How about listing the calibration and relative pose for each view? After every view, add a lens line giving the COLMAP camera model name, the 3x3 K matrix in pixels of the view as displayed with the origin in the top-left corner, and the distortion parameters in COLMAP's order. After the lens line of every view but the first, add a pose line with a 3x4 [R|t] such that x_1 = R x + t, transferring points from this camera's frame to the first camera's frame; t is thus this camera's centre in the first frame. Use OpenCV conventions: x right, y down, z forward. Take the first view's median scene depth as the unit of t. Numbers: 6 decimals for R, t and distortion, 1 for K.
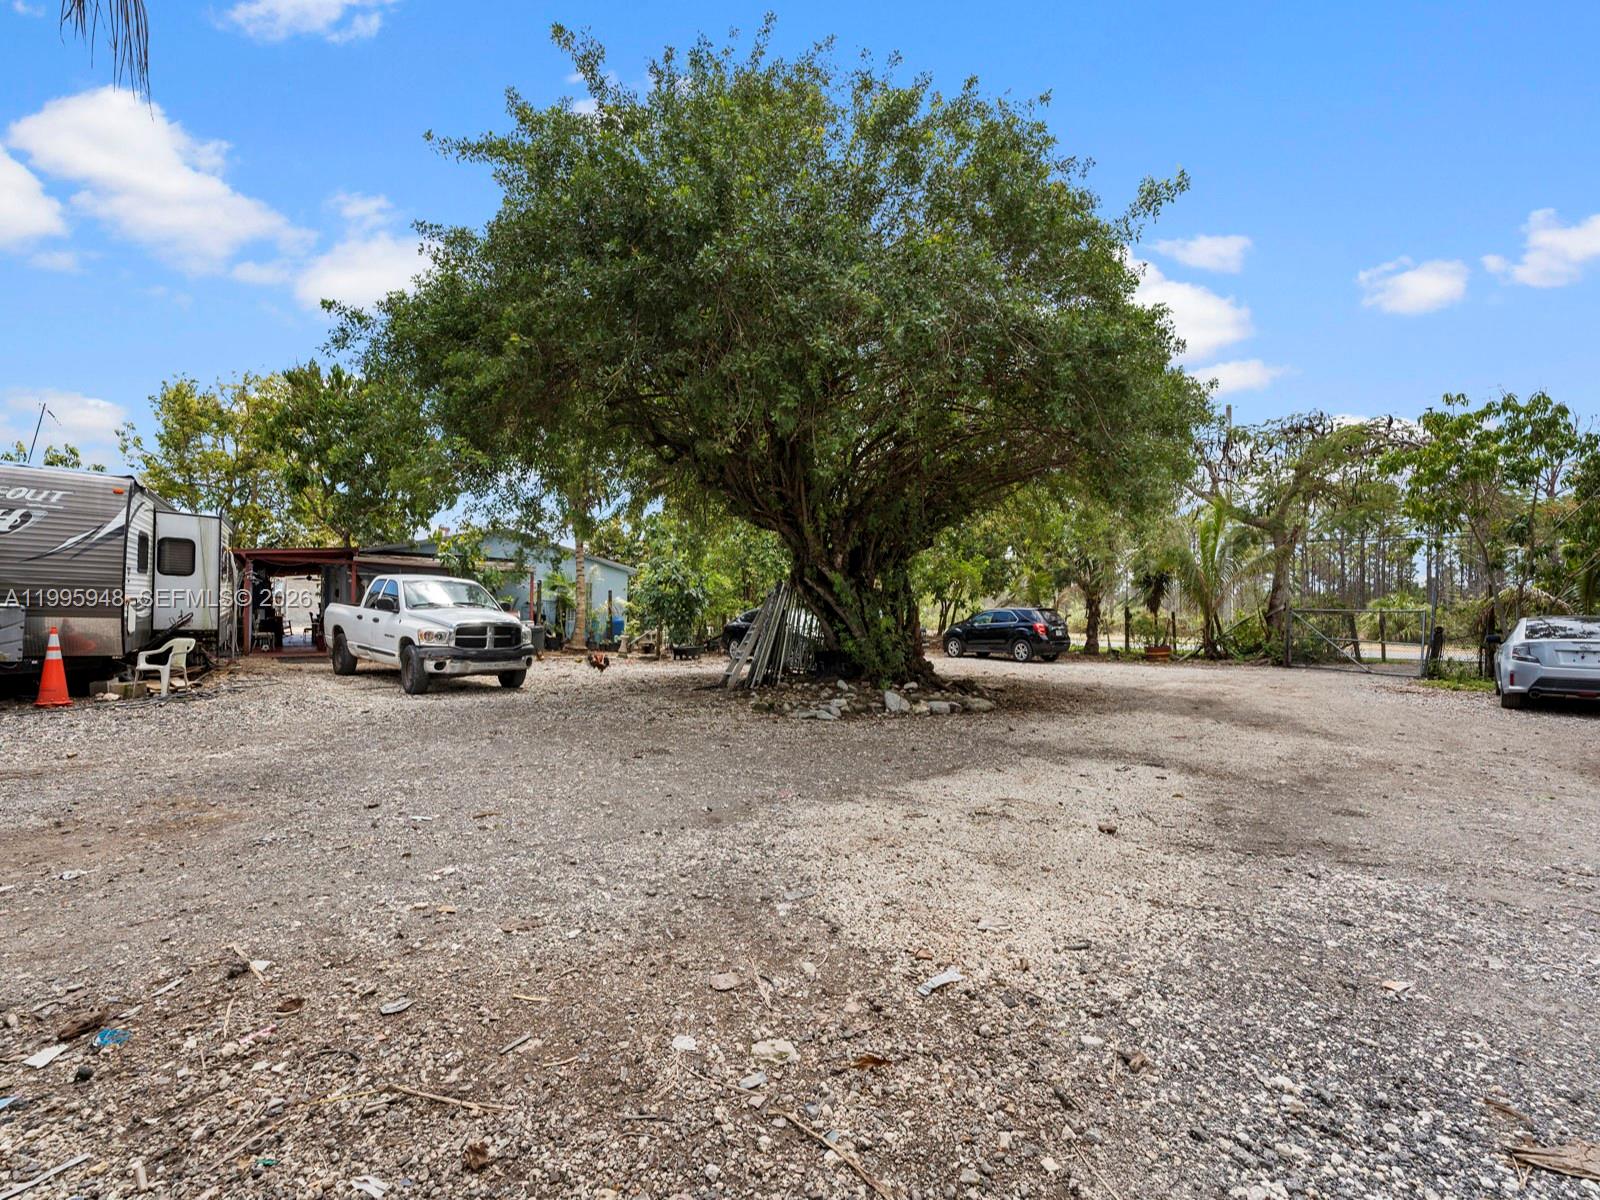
lens RADIAL K [[638.4, 0, 780.2], [0, 638.4, 597.6], [0, 0, 1]] dist [-0.002177, -0.000312]
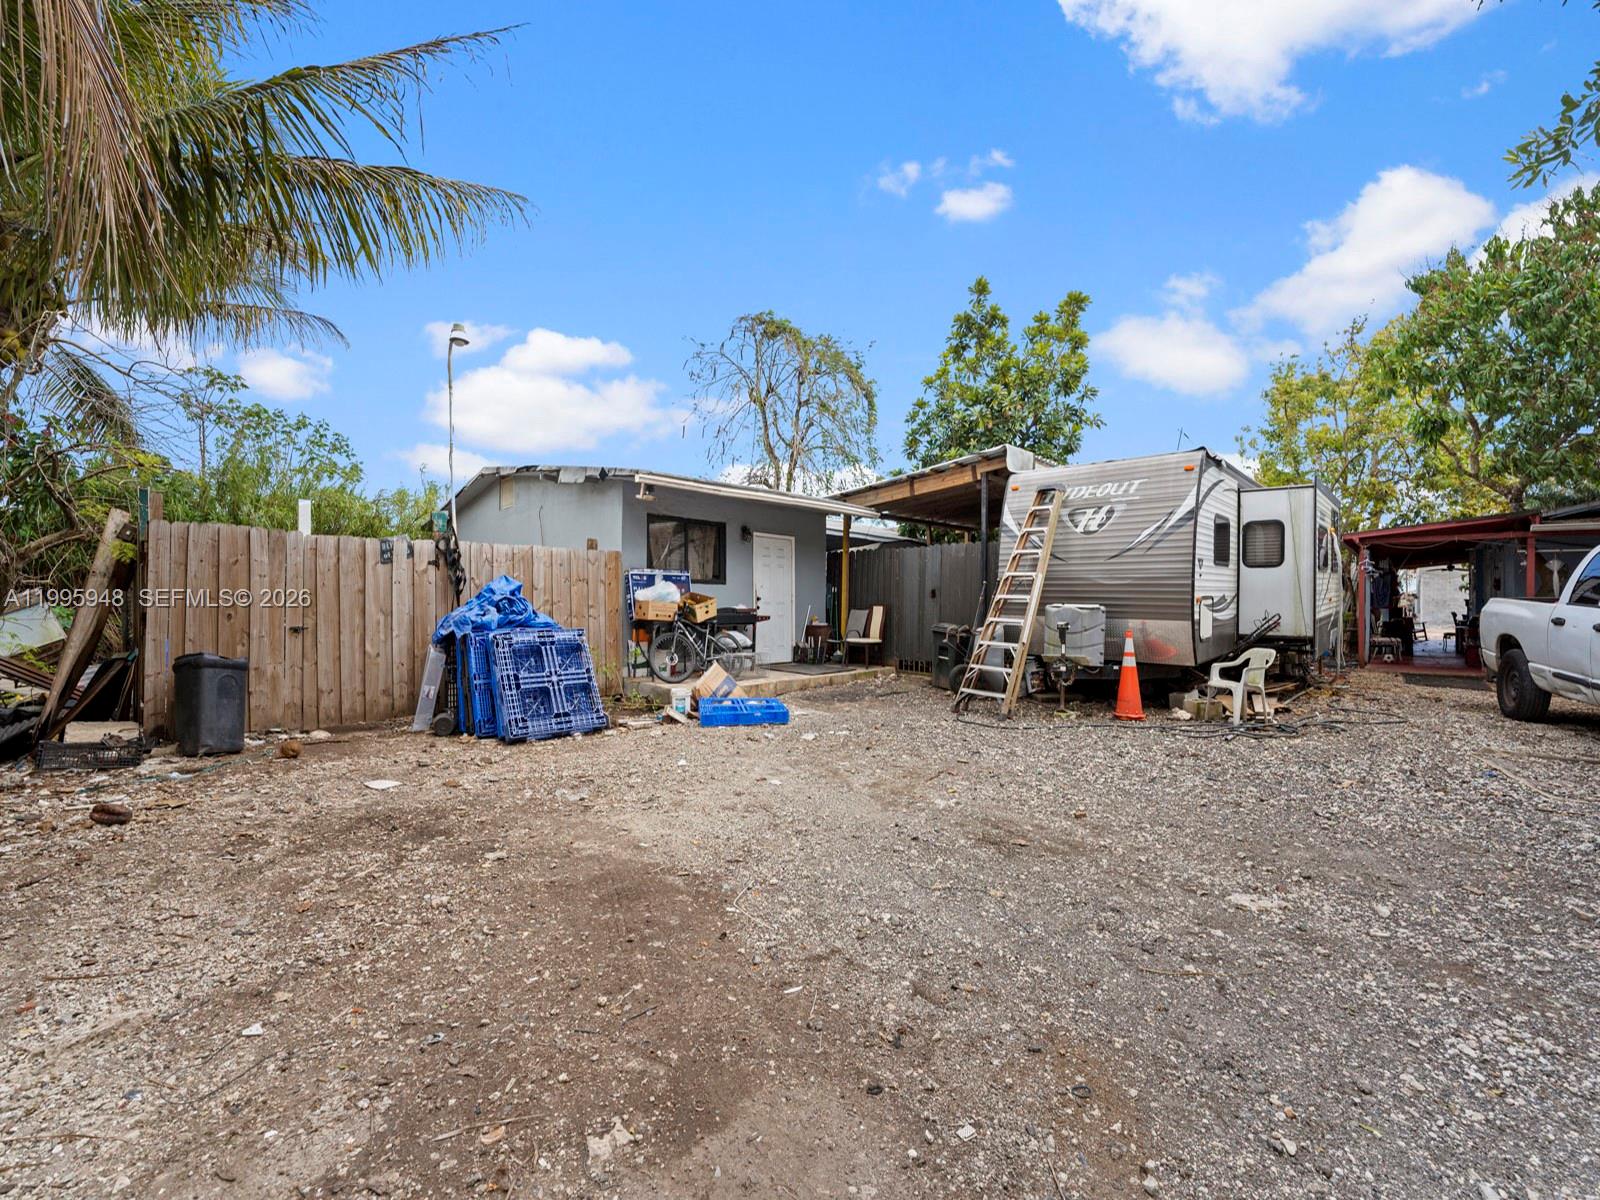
lens RADIAL K [[649.9, 0, 799.7], [0, 649.9, 619.5], [0, 0, 1]] dist [-0.000447, -0.000536]
pose [[0.147411, 0.009588, -0.989029, -0.219267], [0.024852, 0.999601, 0.013395, 0.005271], [0.988763, -0.026553, 0.147114, 0.293785]]
